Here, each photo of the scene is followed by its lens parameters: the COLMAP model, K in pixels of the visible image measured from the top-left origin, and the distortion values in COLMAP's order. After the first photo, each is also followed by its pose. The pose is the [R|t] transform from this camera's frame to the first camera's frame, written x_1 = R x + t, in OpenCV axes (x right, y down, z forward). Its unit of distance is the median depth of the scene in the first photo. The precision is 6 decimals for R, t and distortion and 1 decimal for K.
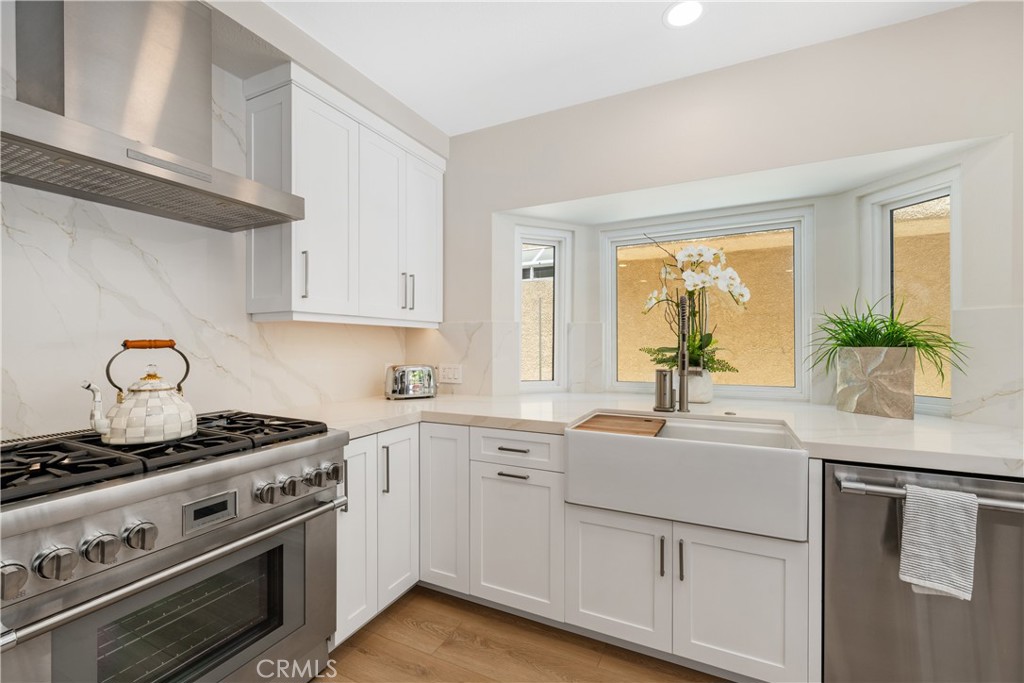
lens RADIAL K [[433.9, 0, 512.4], [0, 433.9, 343.5], [0, 0, 1]] dist [-0.000118, 0.002083]
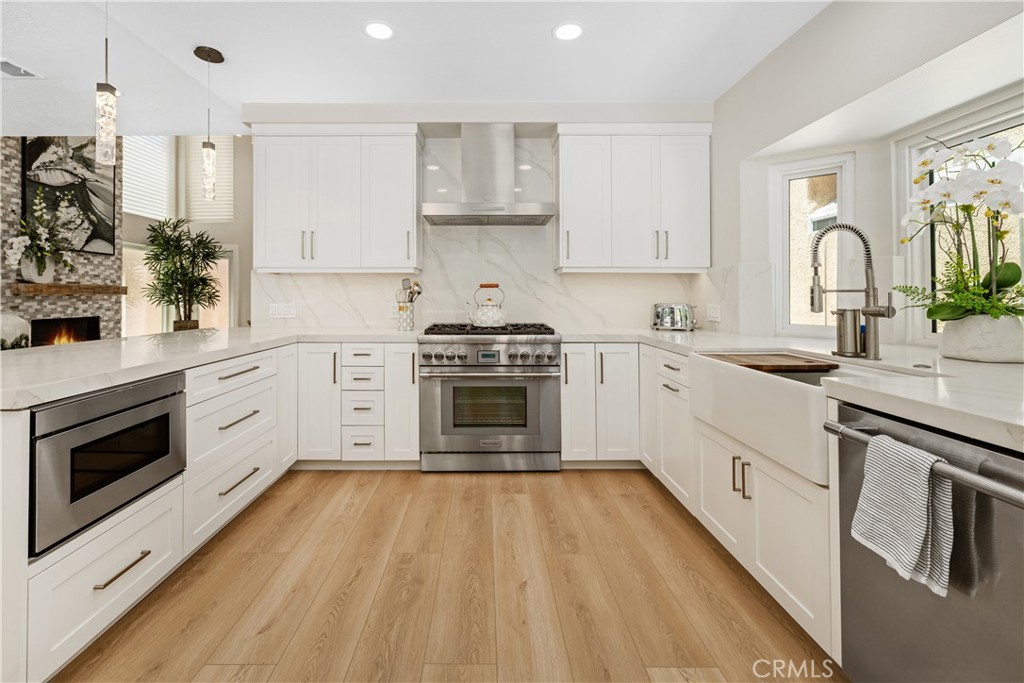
lens RADIAL K [[433.9, 0, 486.4], [0, 433.9, 293.2], [0, 0, 1]] dist [-0.000118, 0.002083]
pose [[0.460524, -0.002170, -0.887645, 0.754739], [-0.002477, 0.999990, -0.003729, 0.031520], [0.887644, 0.003916, 0.460514, -0.044942]]
